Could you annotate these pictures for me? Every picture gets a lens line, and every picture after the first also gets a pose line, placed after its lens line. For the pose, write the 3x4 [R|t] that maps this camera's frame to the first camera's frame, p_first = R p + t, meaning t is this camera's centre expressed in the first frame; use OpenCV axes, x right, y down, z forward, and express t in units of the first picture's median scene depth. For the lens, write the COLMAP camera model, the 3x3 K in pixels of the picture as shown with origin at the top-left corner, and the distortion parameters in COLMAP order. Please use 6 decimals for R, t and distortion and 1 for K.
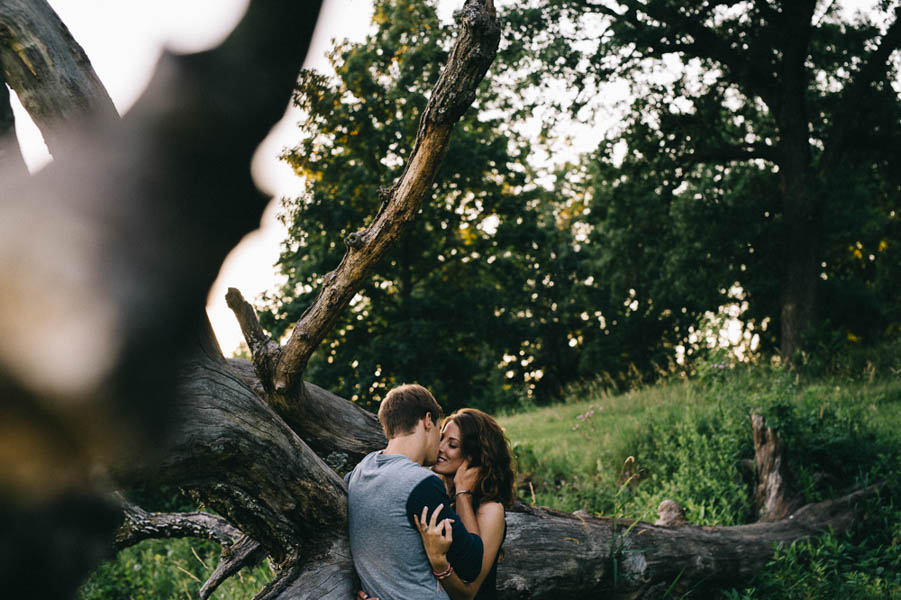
lens RADIAL K [[1361.1, 0, 450.5], [0, 1361.1, 355.6], [0, 0, 1]] dist [0.021173, -0.069039]
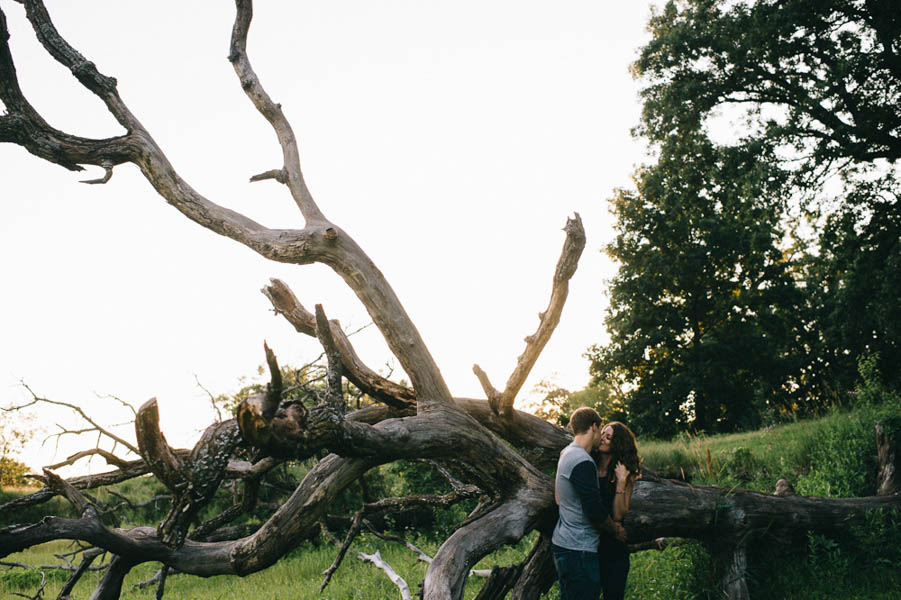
lens RADIAL K [[1361.1, 0, 450.5], [0, 1361.1, 355.6], [0, 0, 1]] dist [0.021173, -0.069039]
pose [[0.937691, -0.035533, -0.345648, 0.363549], [0.029040, 0.999291, -0.023946, -0.011601], [0.346254, 0.012416, 0.938059, -0.645700]]
